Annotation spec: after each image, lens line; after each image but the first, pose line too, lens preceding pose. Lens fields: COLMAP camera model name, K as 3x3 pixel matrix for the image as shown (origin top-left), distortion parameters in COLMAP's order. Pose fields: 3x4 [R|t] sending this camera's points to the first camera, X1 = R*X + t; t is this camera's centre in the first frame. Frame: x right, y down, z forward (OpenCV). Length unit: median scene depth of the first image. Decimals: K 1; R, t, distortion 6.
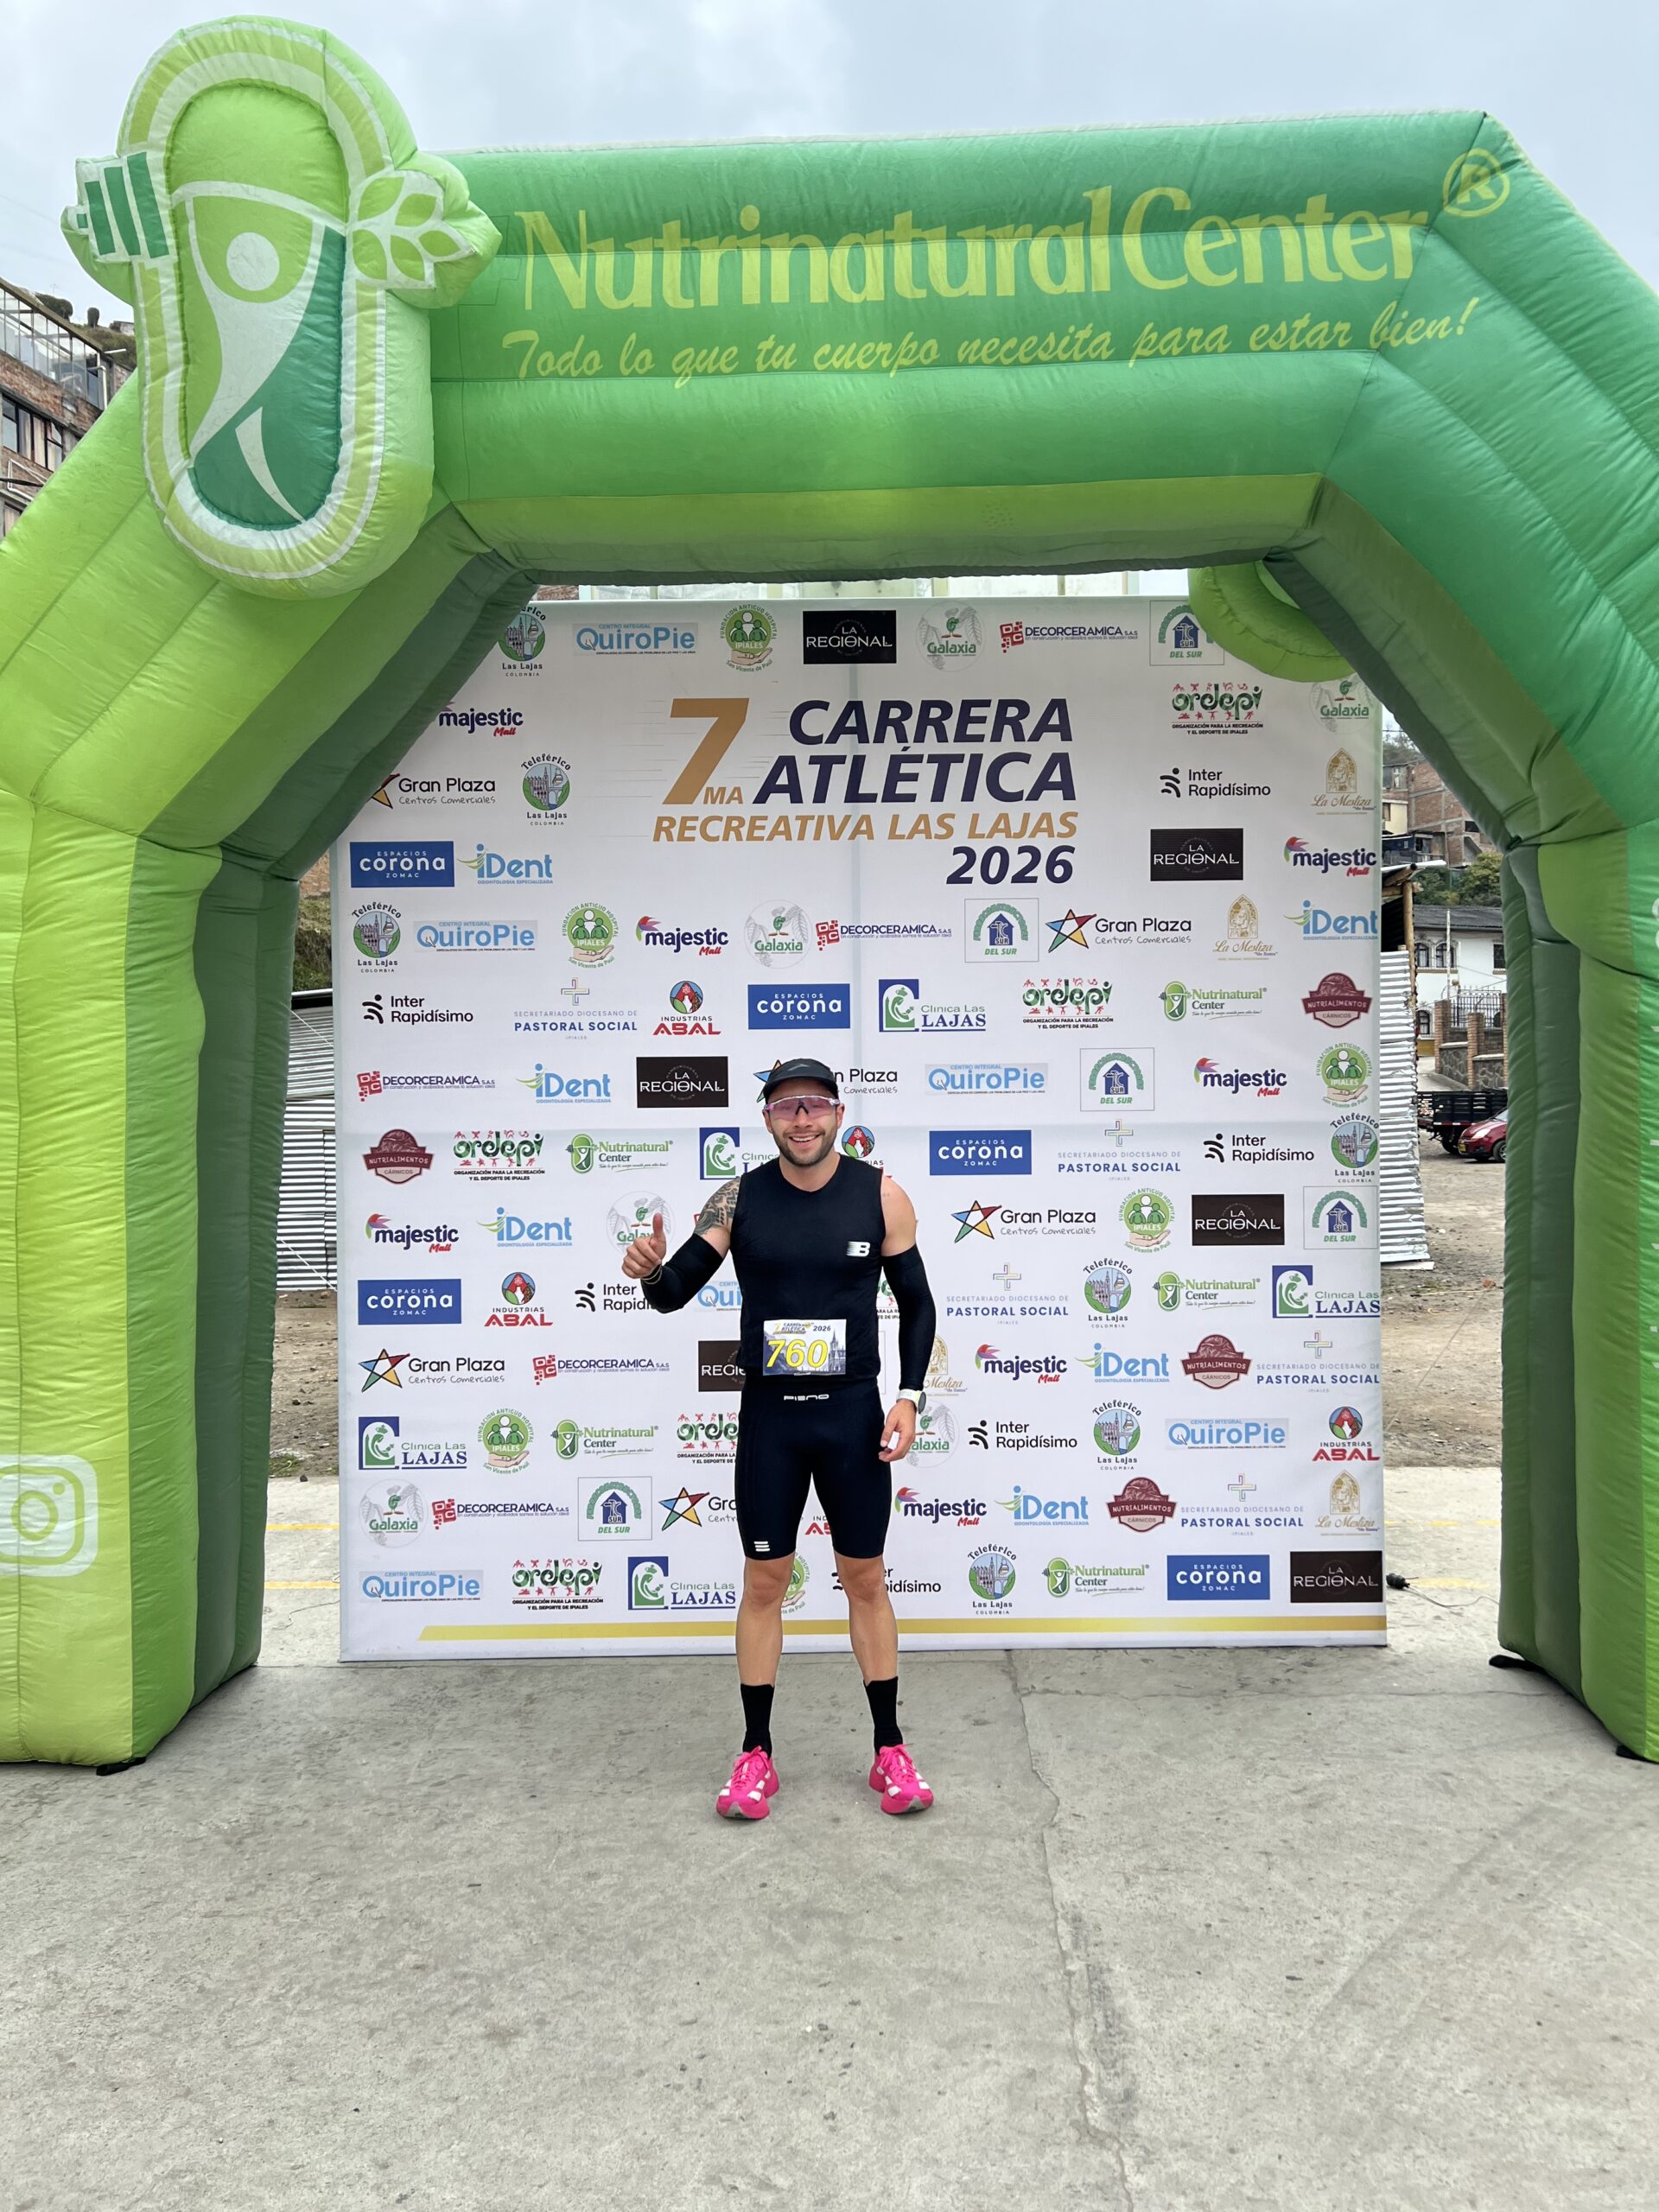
lens RADIAL K [[1610.0, 0, 829.5], [0, 1610.0, 1106.0], [0, 0, 1]] dist [0.086521, -0.075424]
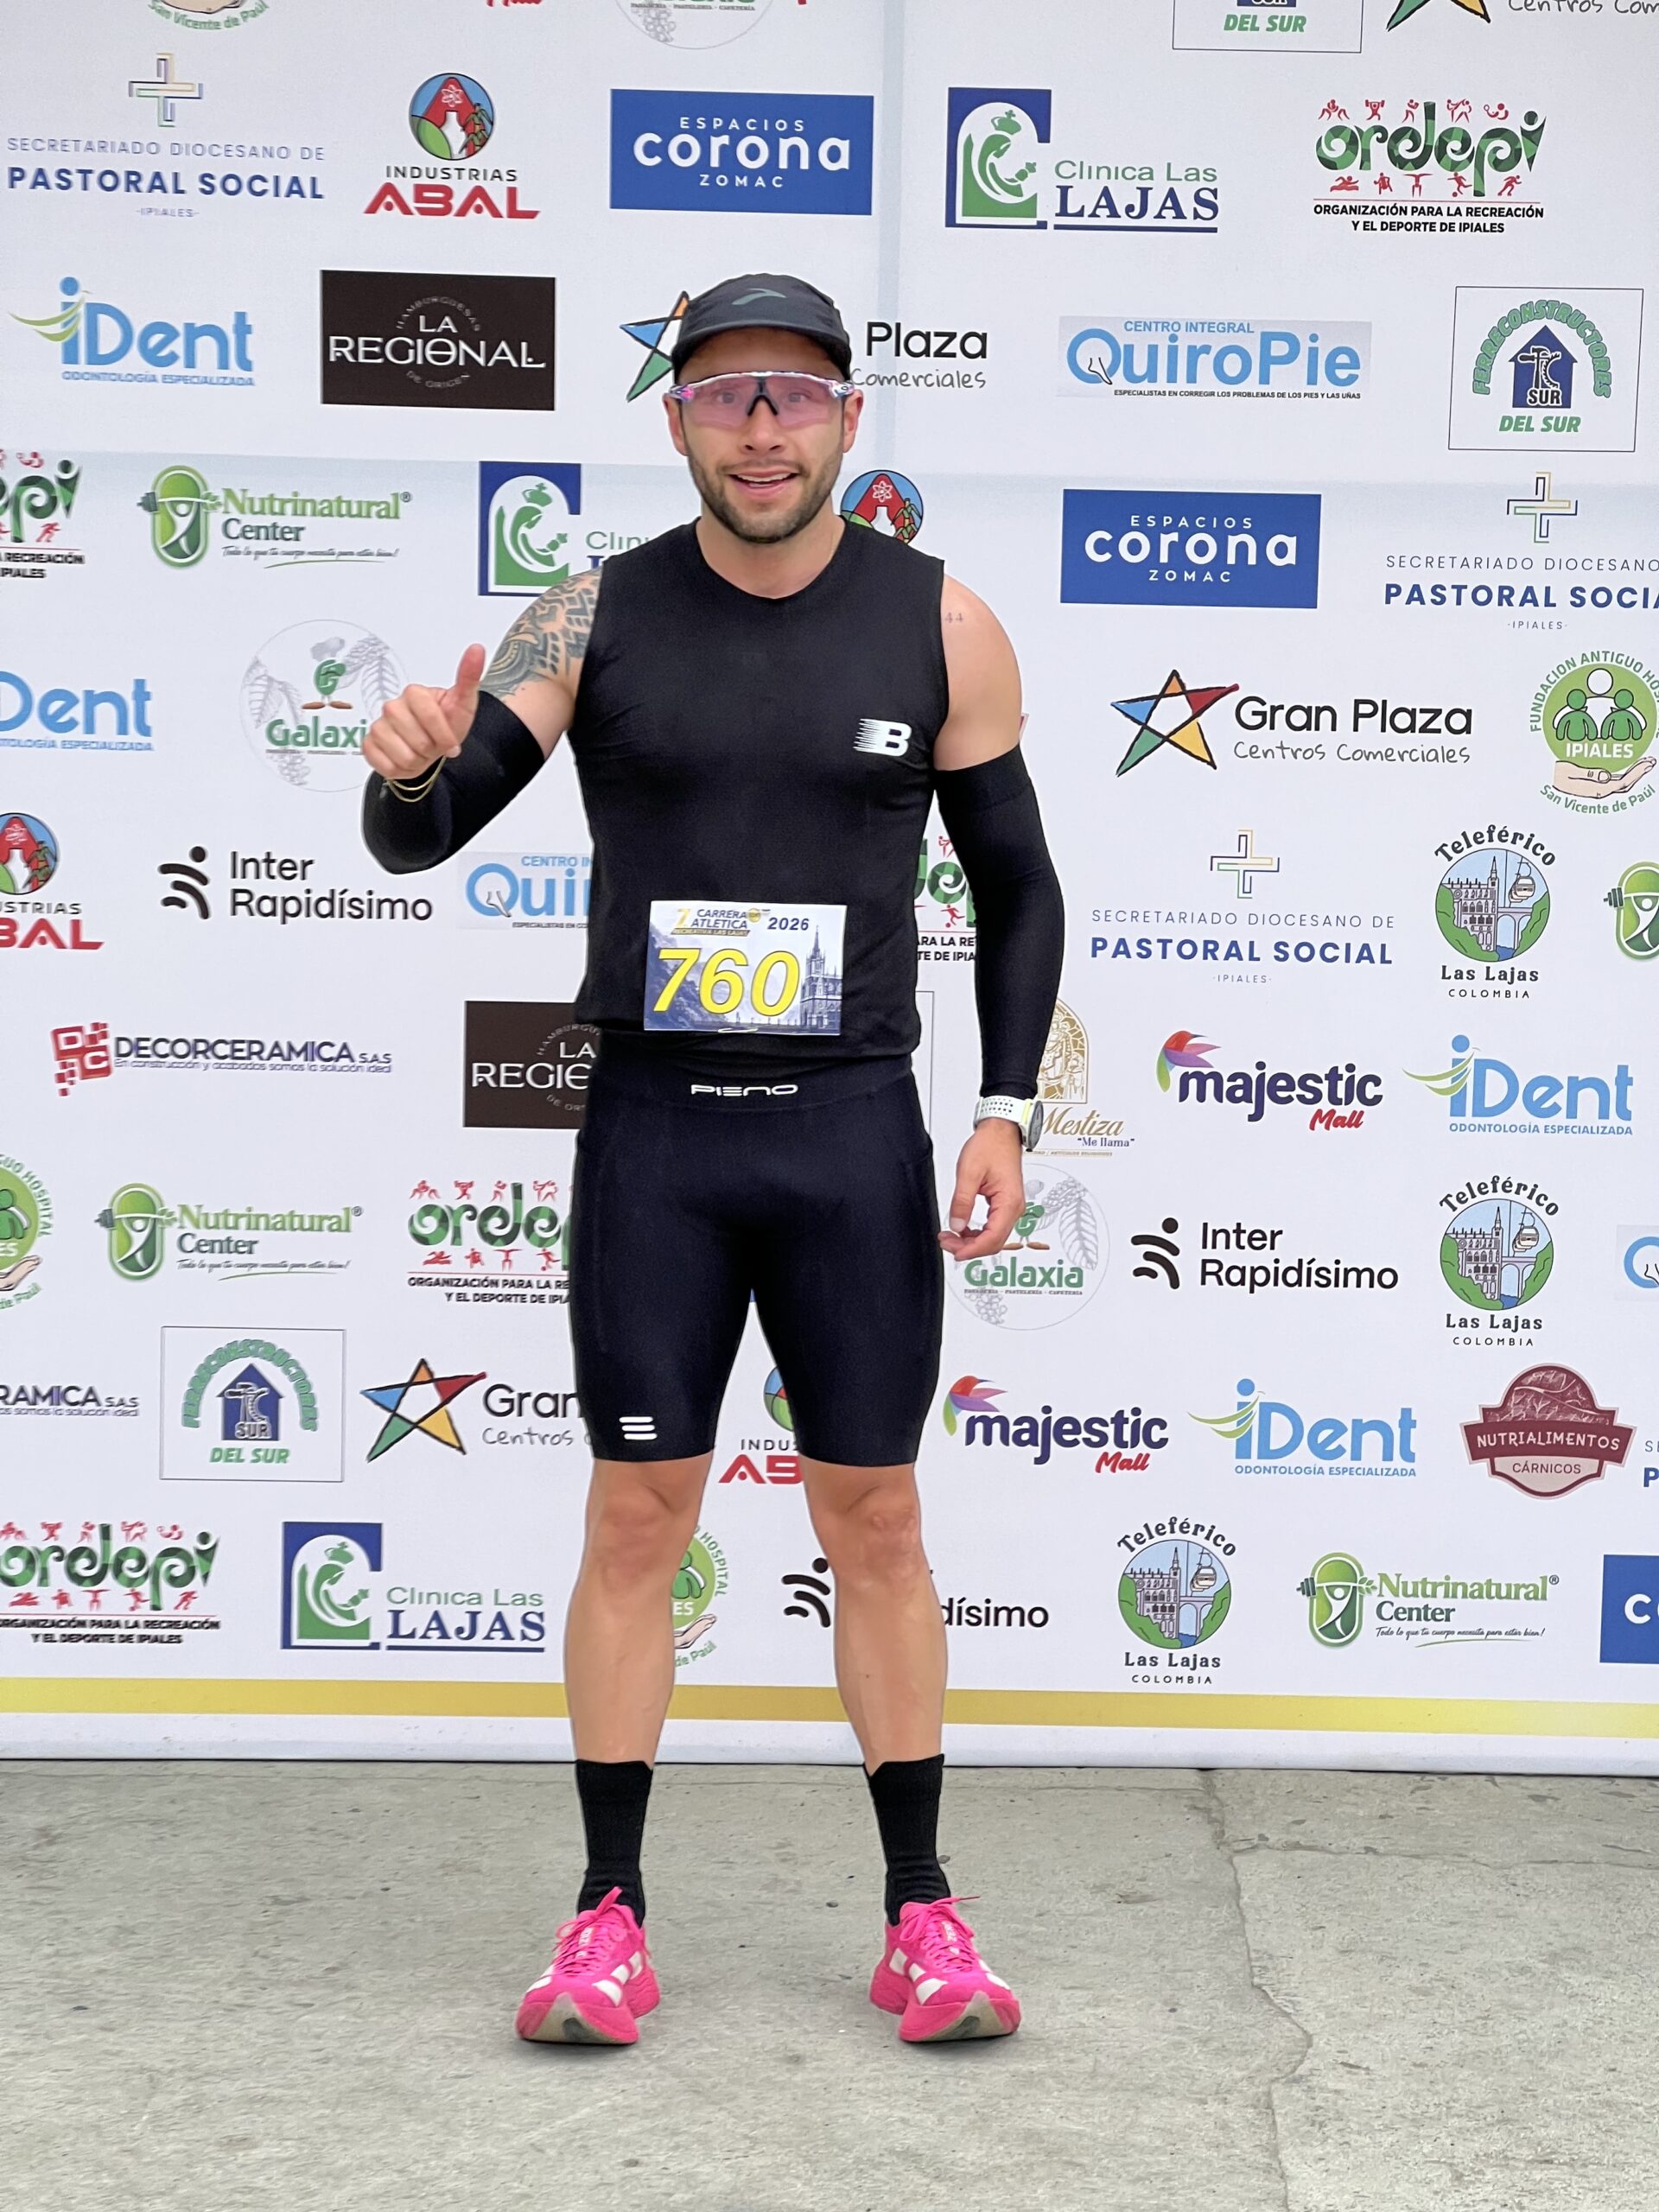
lens RADIAL K [[4833.6, 0, 854.4], [0, 4833.6, 1138.5], [0, 0, 1]] dist [-0.121902, 4.483602]
pose [[0.999178, 0.027995, 0.029326, -0.019475], [-0.031396, 0.991936, 0.122791, 0.029857], [-0.025652, -0.123611, 0.991999, -0.192175]]
